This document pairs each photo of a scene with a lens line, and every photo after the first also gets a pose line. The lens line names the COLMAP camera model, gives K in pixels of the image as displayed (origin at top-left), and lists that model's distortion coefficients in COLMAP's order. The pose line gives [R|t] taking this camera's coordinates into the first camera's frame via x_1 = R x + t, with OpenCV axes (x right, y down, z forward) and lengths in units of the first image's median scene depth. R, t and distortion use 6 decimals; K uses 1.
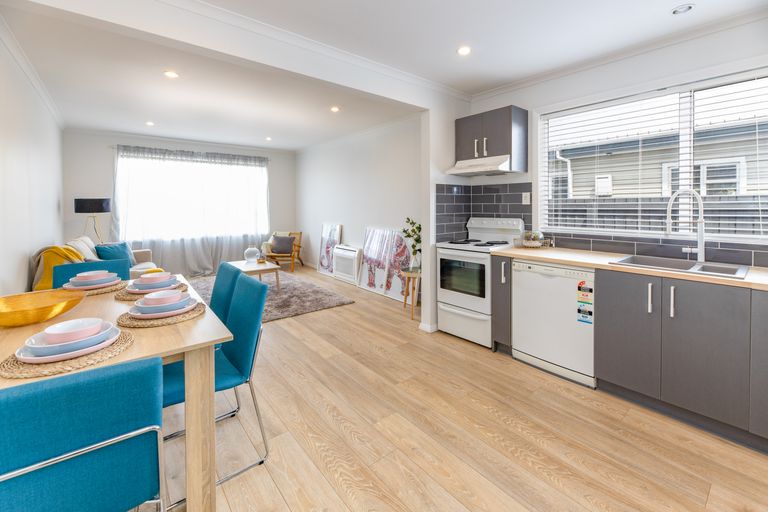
lens RADIAL K [[327.2, 0, 386.6], [0, 327.2, 206.2], [0, 0, 1]] dist [-0.001329, -0.000093]
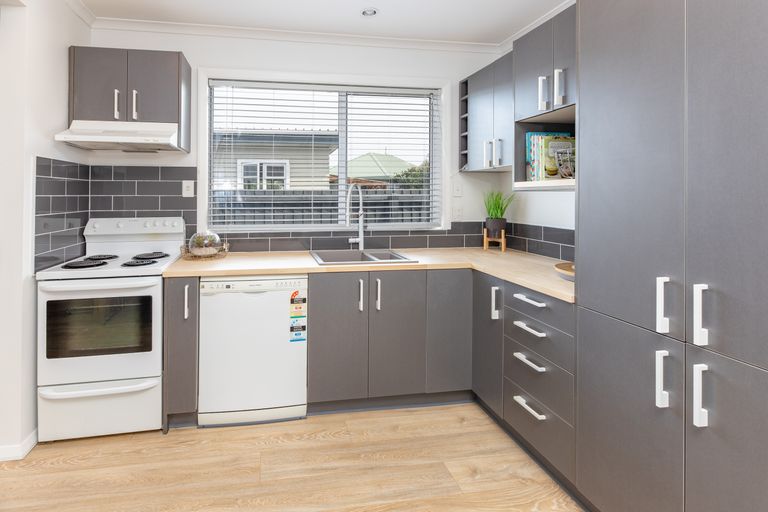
lens RADIAL K [[364.7, 0, 323.4], [0, 364.7, 194.0], [0, 0, 1]] dist [-0.000727, 0.000136]
pose [[0.519363, 0.009454, 0.854501, -0.109248], [0.001855, 0.999924, -0.012190, -0.001792], [-0.854552, 0.007916, 0.519306, 0.350865]]
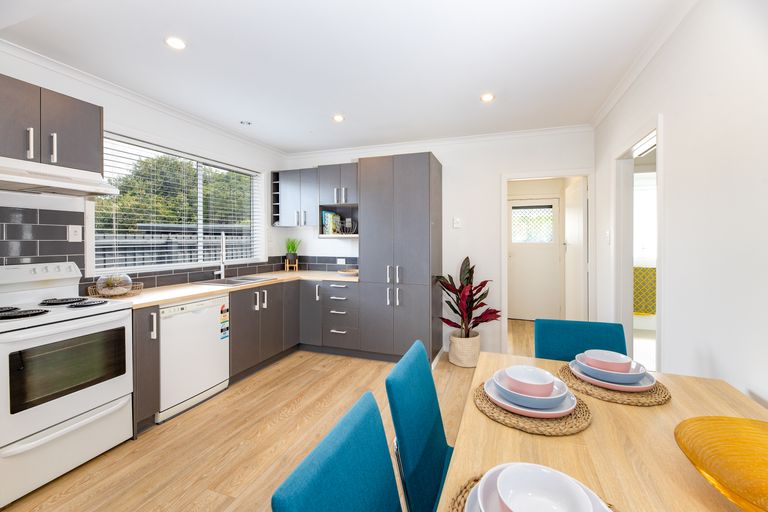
lens RADIAL K [[321.3, 0, 386.2], [0, 321.3, 243.5], [0, 0, 1]] dist [-0.001080, -0.000101]
pose [[-0.499943, -0.002144, 0.866056, -0.554054], [0.006449, 0.999960, 0.006198, -0.002054], [-0.866035, 0.008684, -0.499909, 0.806163]]
